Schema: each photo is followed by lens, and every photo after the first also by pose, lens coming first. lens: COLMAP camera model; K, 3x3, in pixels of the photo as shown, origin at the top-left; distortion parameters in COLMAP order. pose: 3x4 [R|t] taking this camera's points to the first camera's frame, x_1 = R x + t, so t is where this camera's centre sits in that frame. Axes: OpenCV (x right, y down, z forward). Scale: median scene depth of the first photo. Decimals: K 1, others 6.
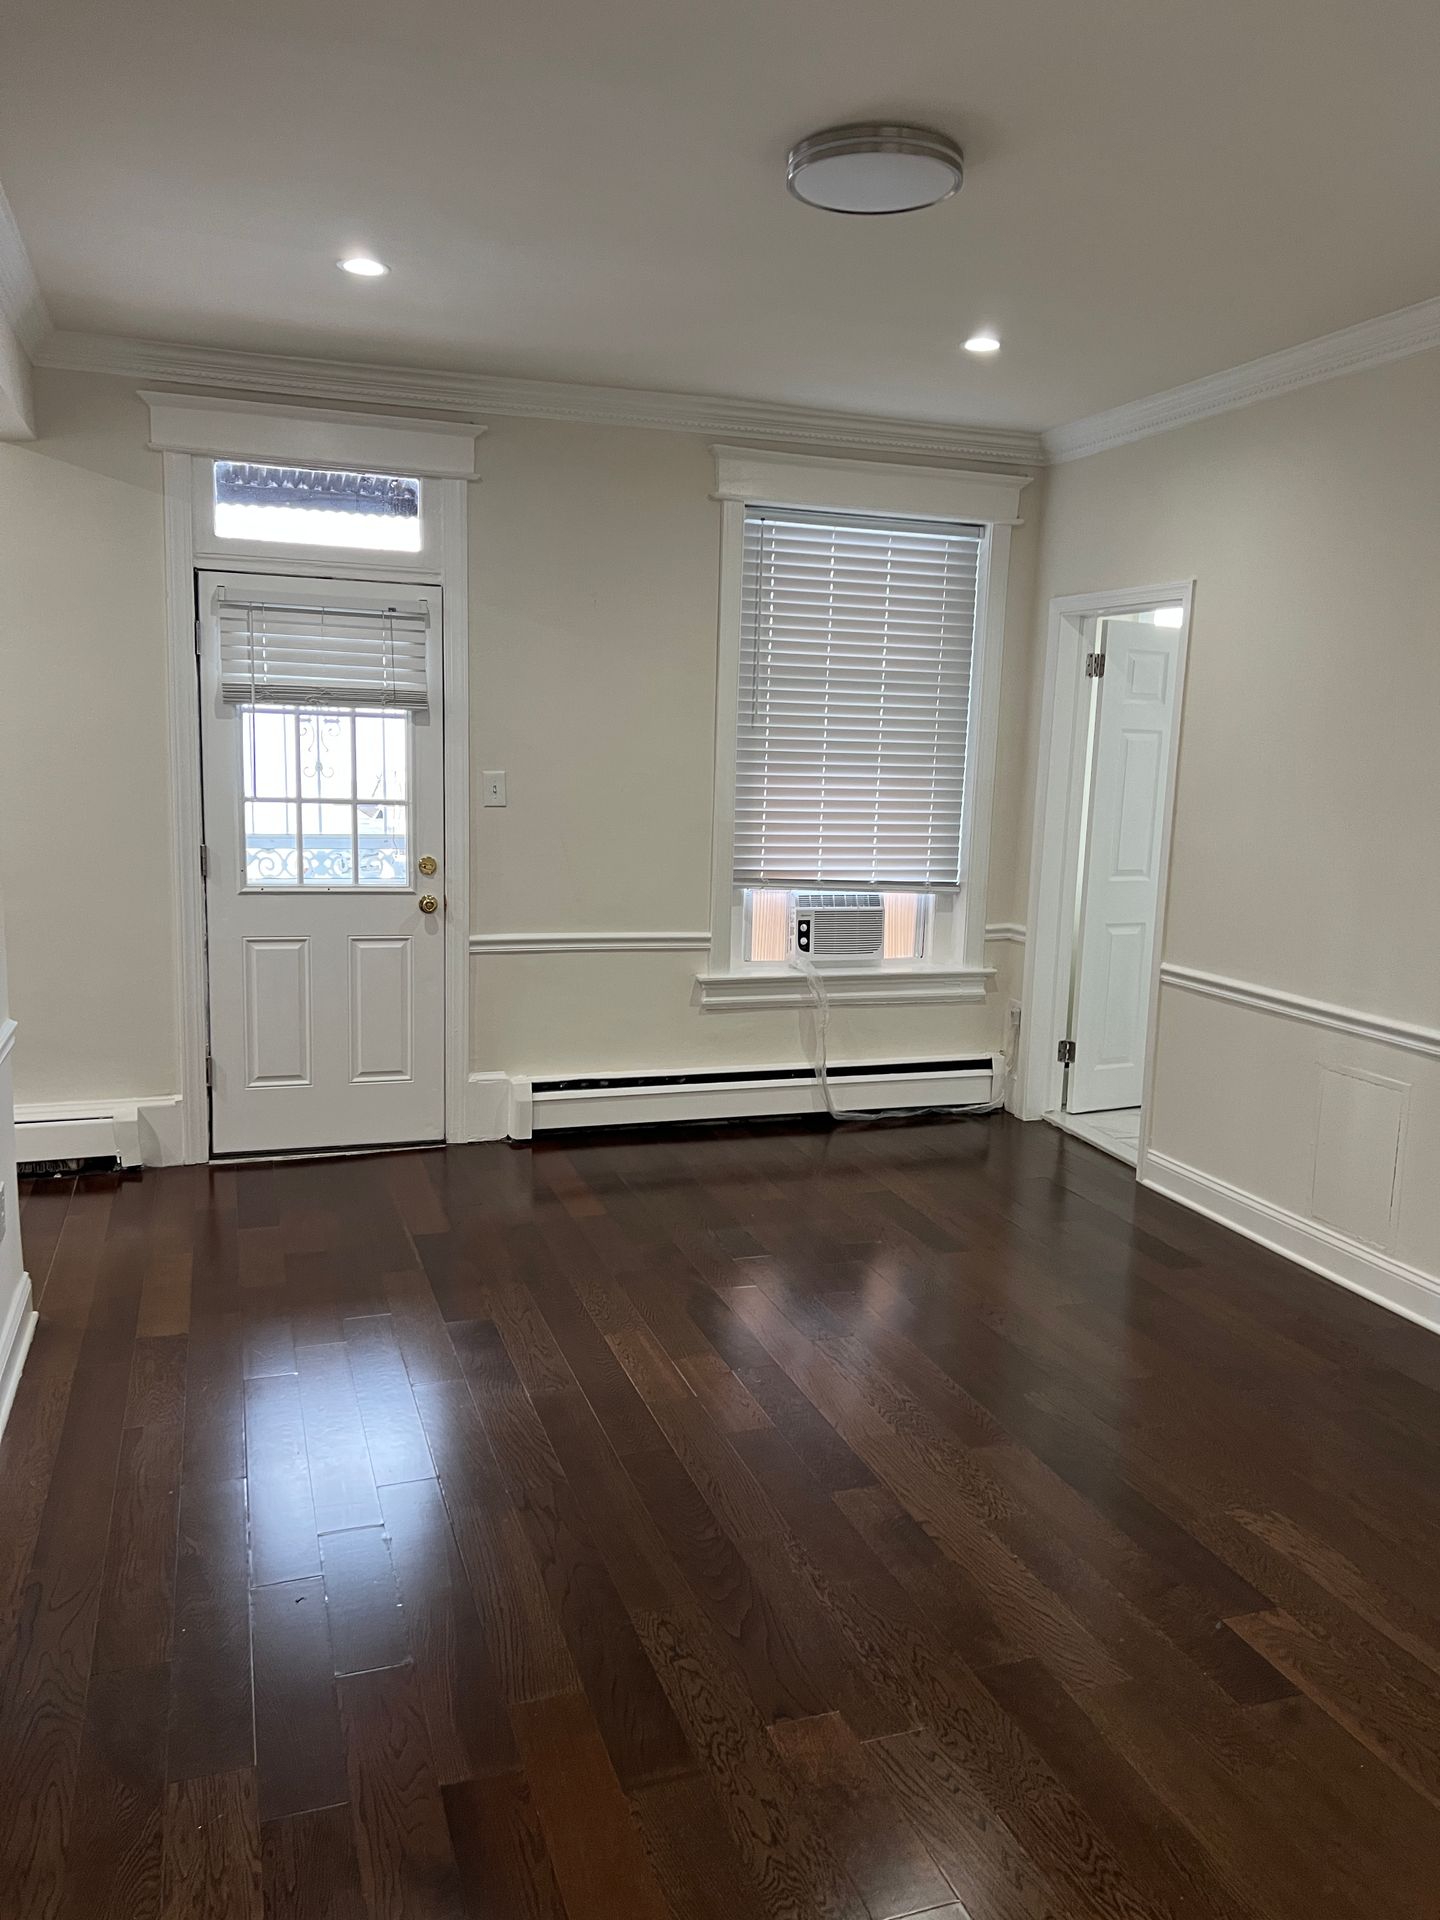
lens RADIAL K [[1413.7, 0, 773.8], [0, 1413.7, 957.8], [0, 0, 1]] dist [0.204877, -0.473930]
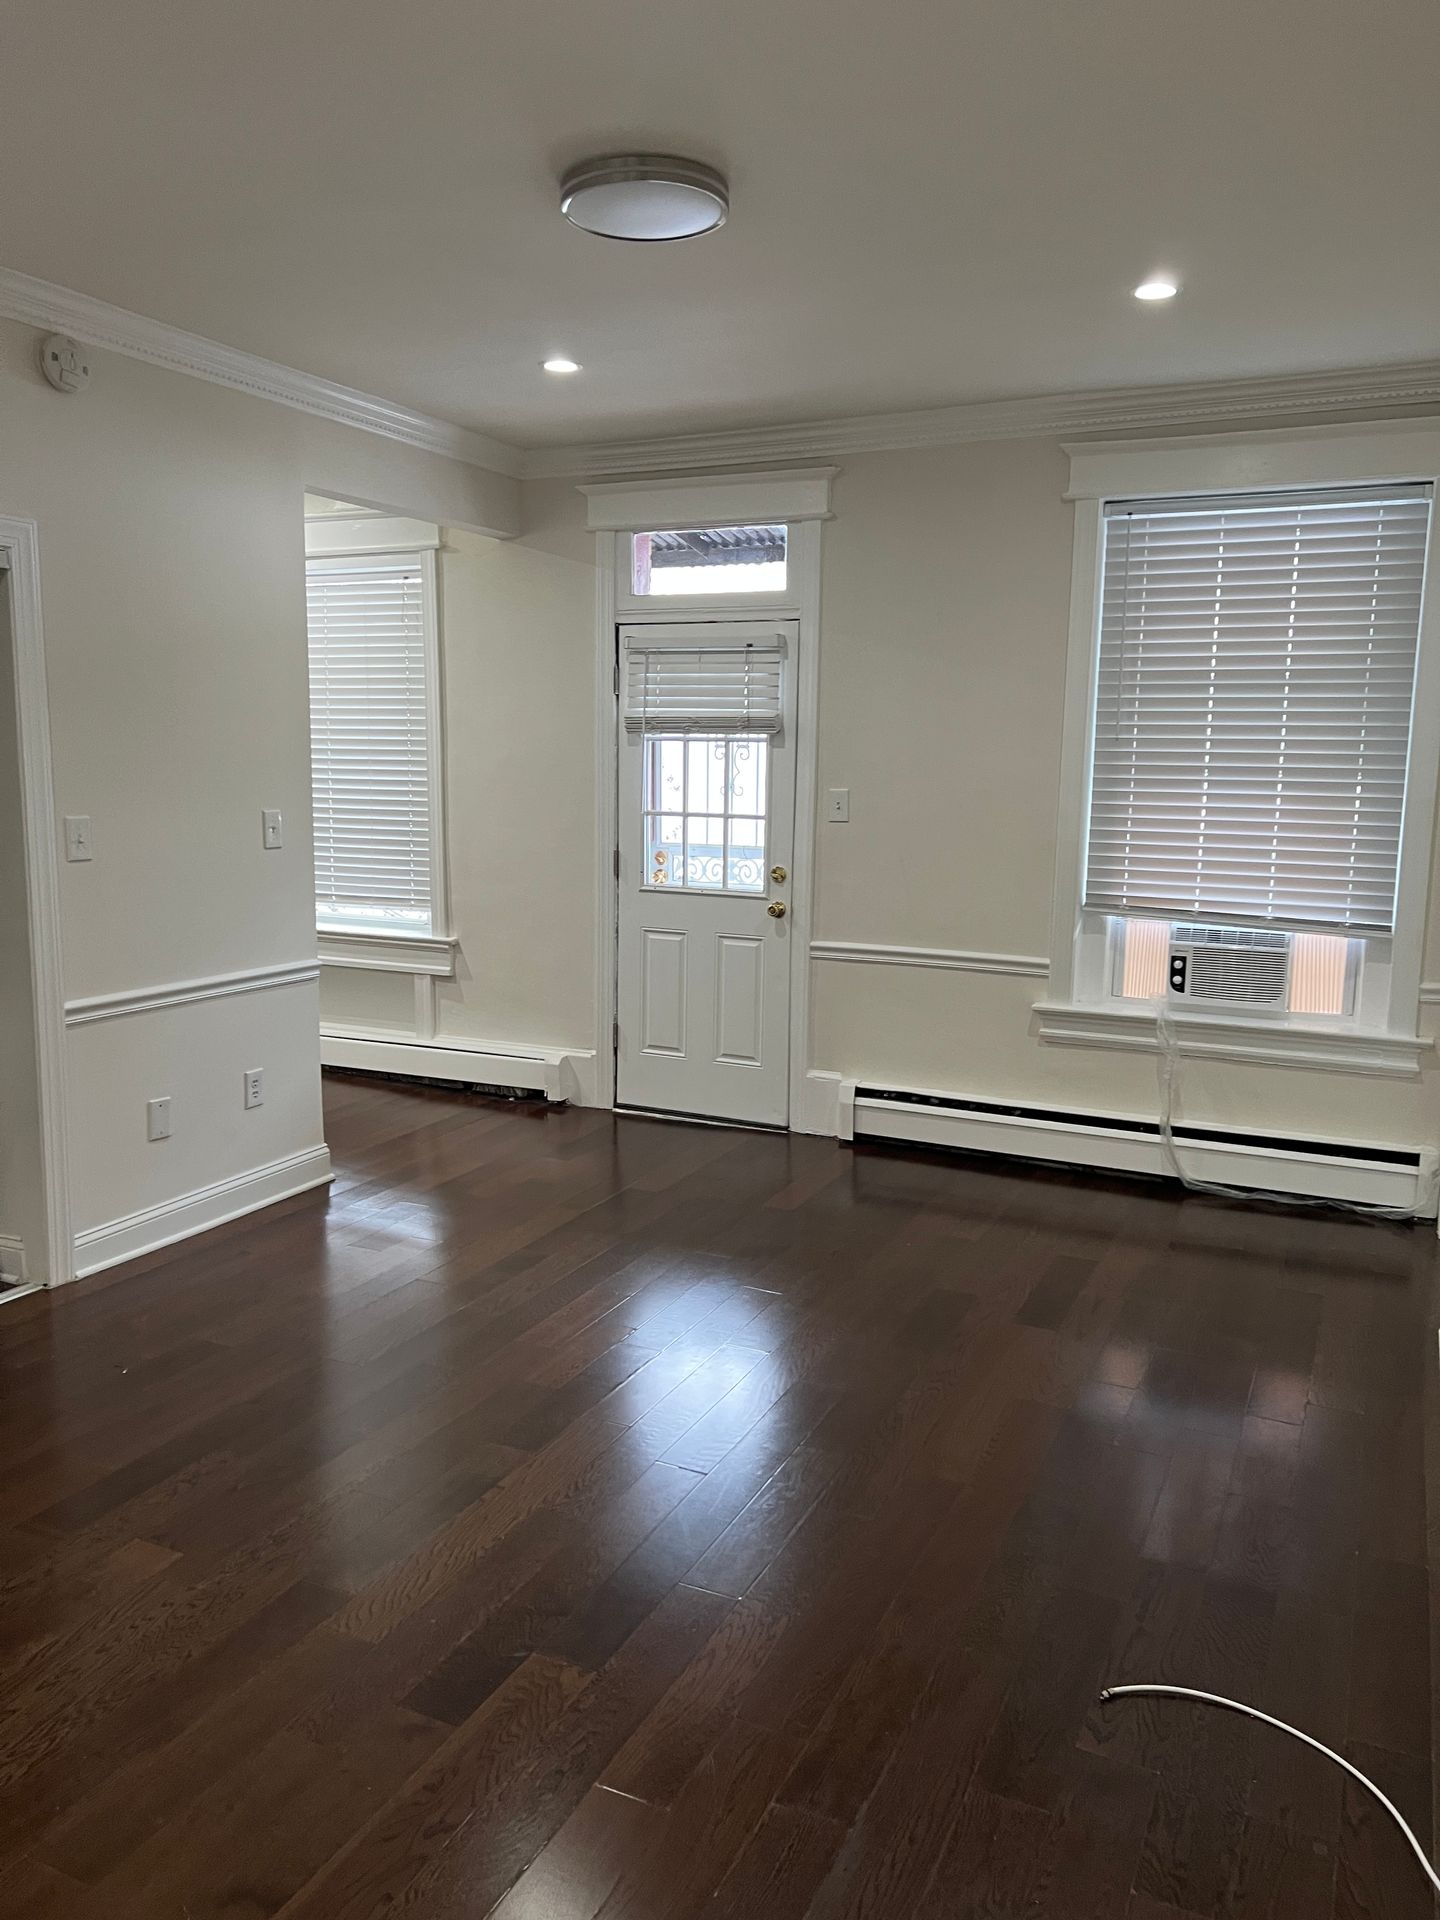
lens RADIAL K [[1439.4, 0, 720.0], [0, 1439.4, 960.0], [0, 0, 1]] dist [0.142692, -0.264963]
pose [[0.720360, 0.081879, -0.688750, 0.479251], [-0.098089, 0.995054, 0.015702, -0.011424], [0.686629, 0.056248, 0.724828, 0.162999]]
